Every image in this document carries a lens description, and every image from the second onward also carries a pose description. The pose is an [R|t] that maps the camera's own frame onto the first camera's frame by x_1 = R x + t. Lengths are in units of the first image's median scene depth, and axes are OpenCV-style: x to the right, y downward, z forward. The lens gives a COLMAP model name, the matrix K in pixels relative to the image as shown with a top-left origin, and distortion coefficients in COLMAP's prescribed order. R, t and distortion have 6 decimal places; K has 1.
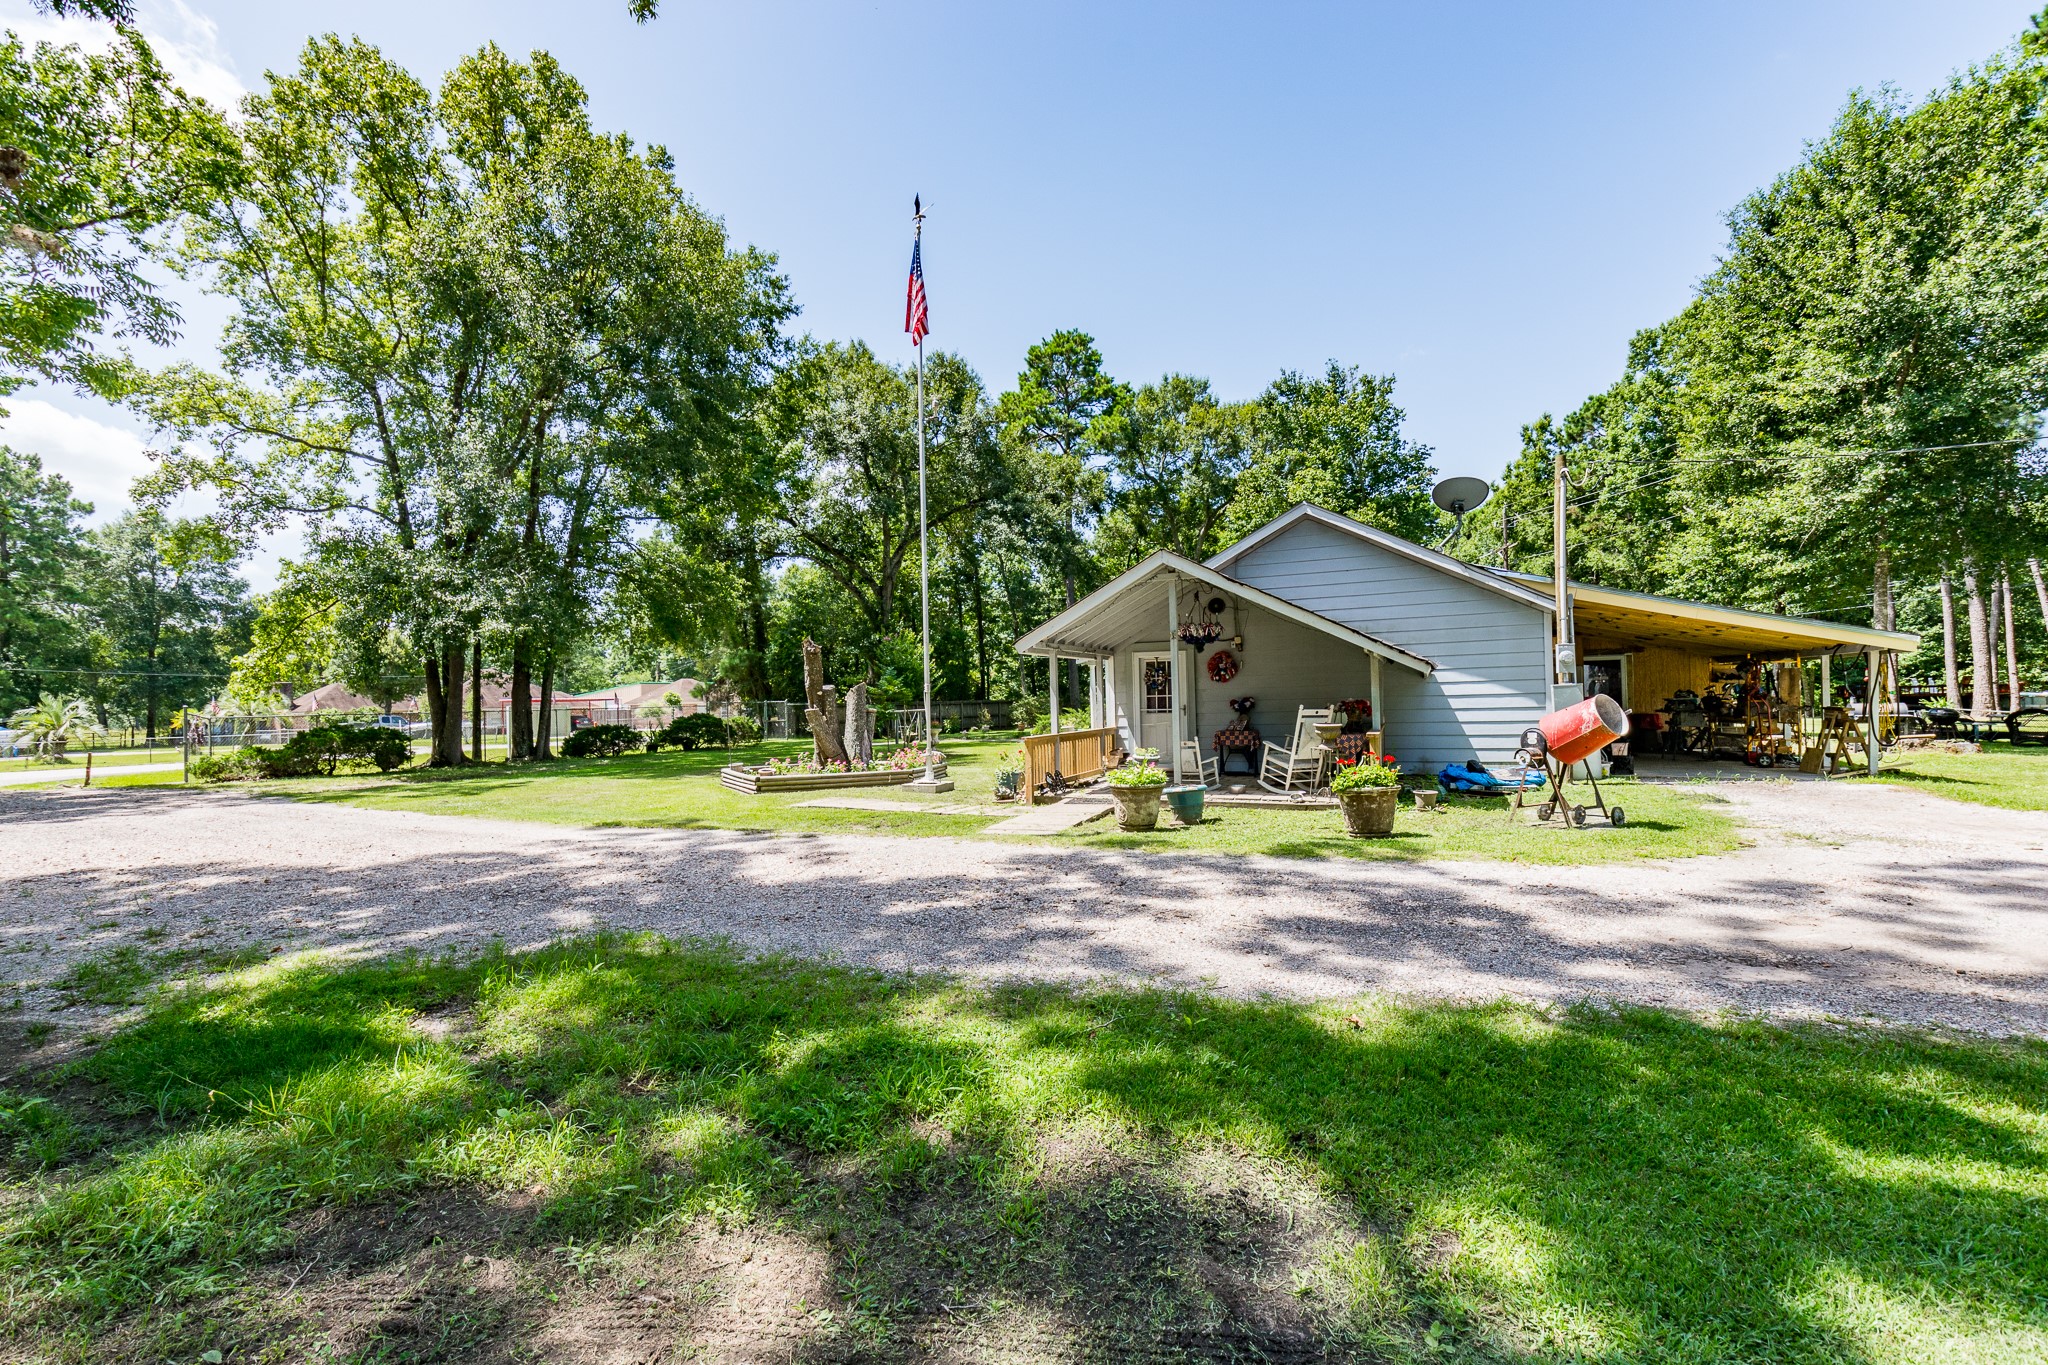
lens RADIAL K [[890.0, 0, 1020.0], [0, 890.0, 687.3], [0, 0, 1]] dist [-0.002646, -0.000234]
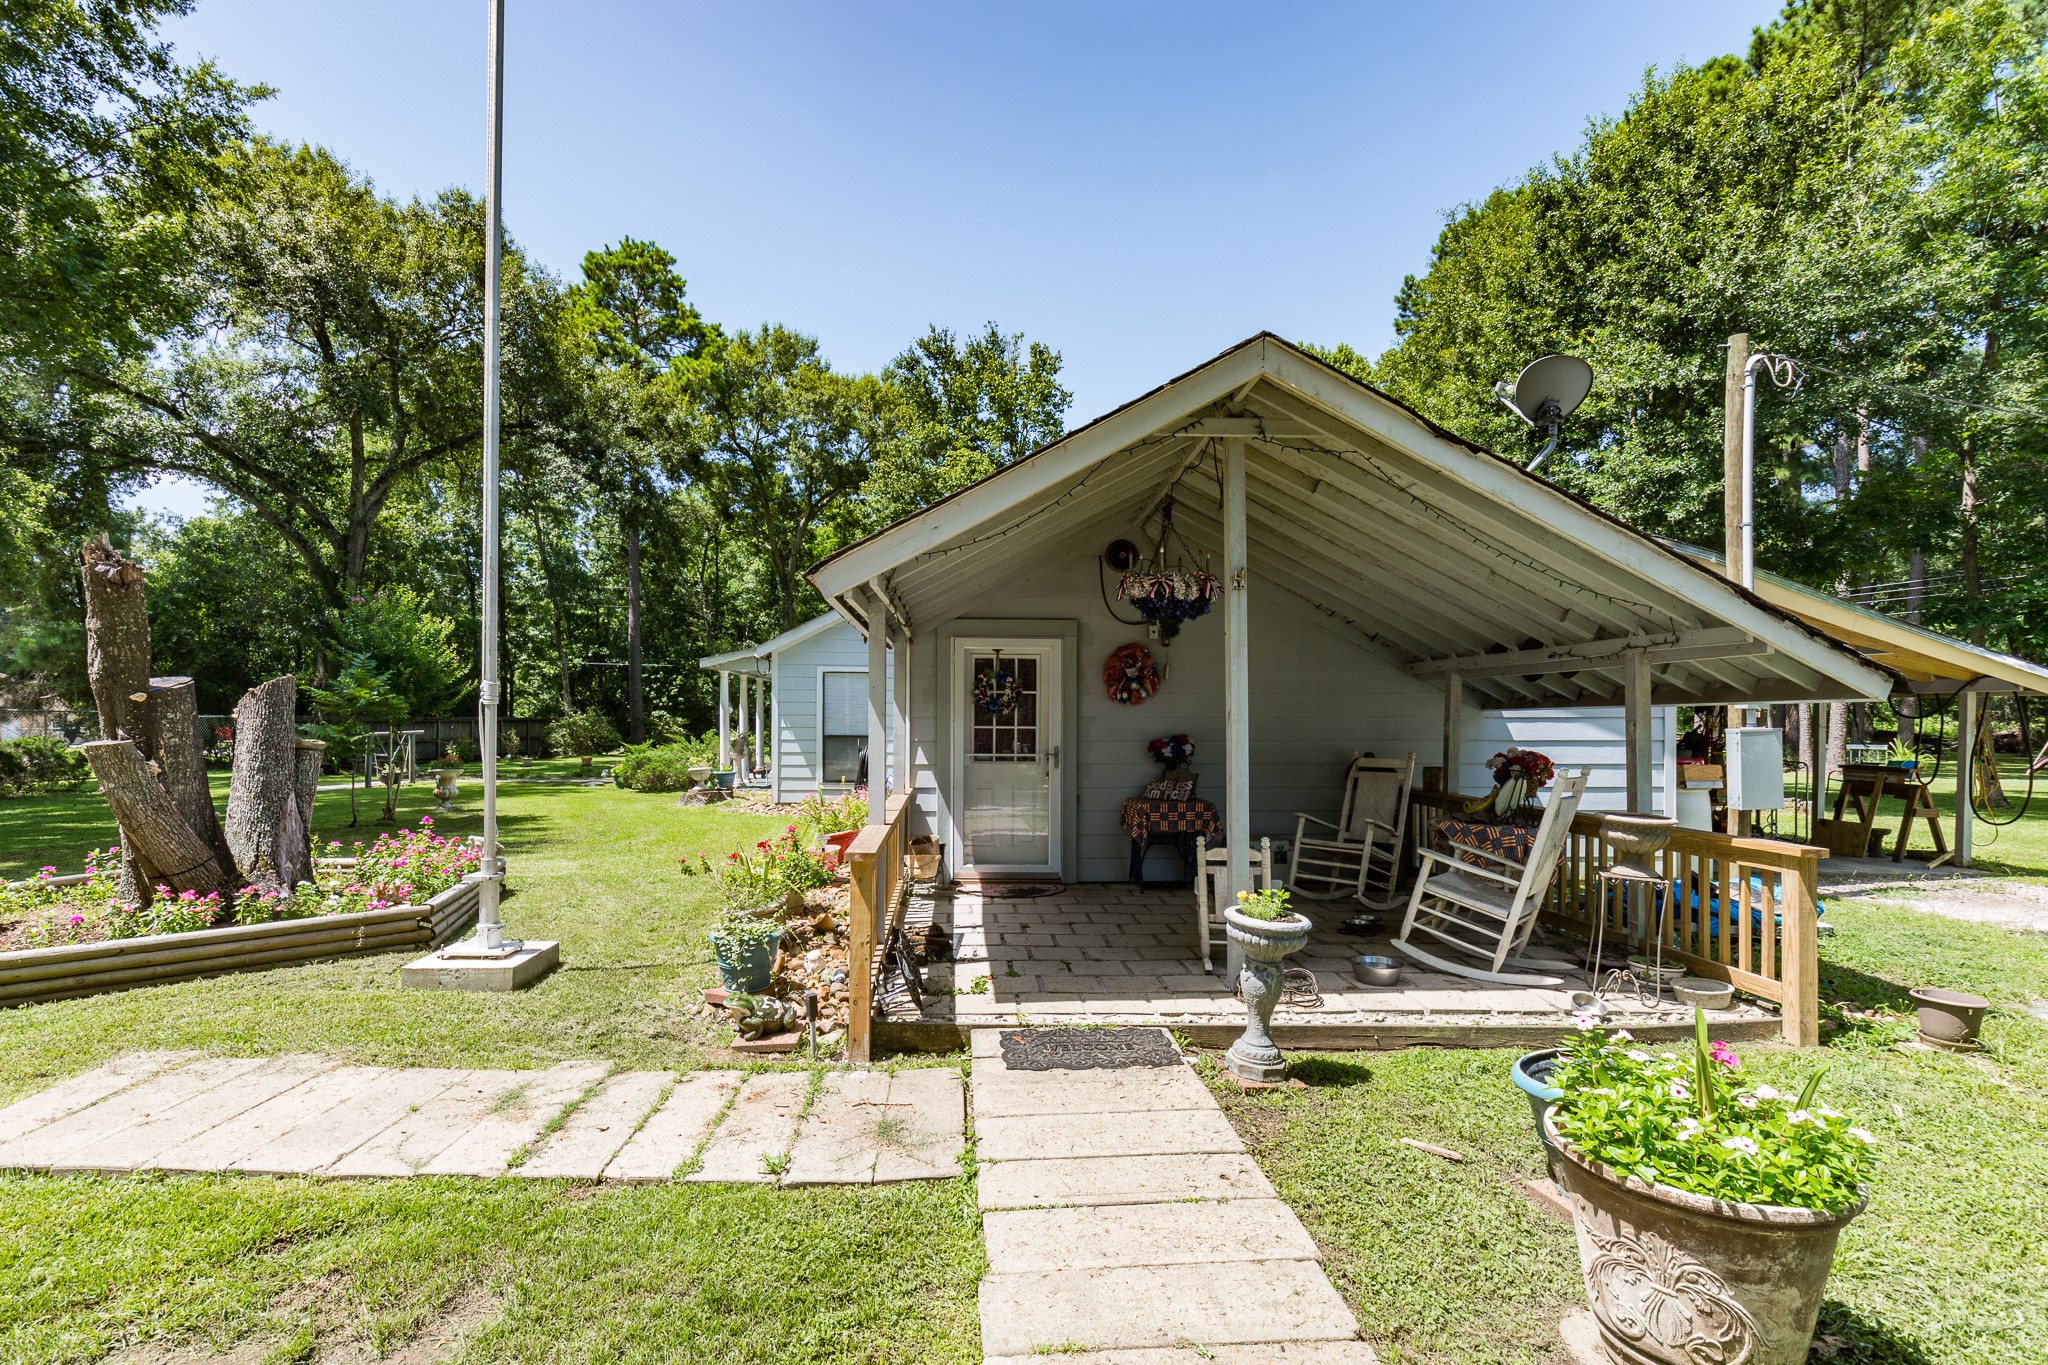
lens RADIAL K [[917.0, 0, 947.8], [0, 917.0, 715.6], [0, 0, 1]] dist [-0.003477, 0.000092]
pose [[0.907983, 0.028914, 0.418009, -0.034533], [-0.032339, 0.999476, 0.001111, 0.001398], [-0.417758, -0.014527, 0.908442, 0.219696]]
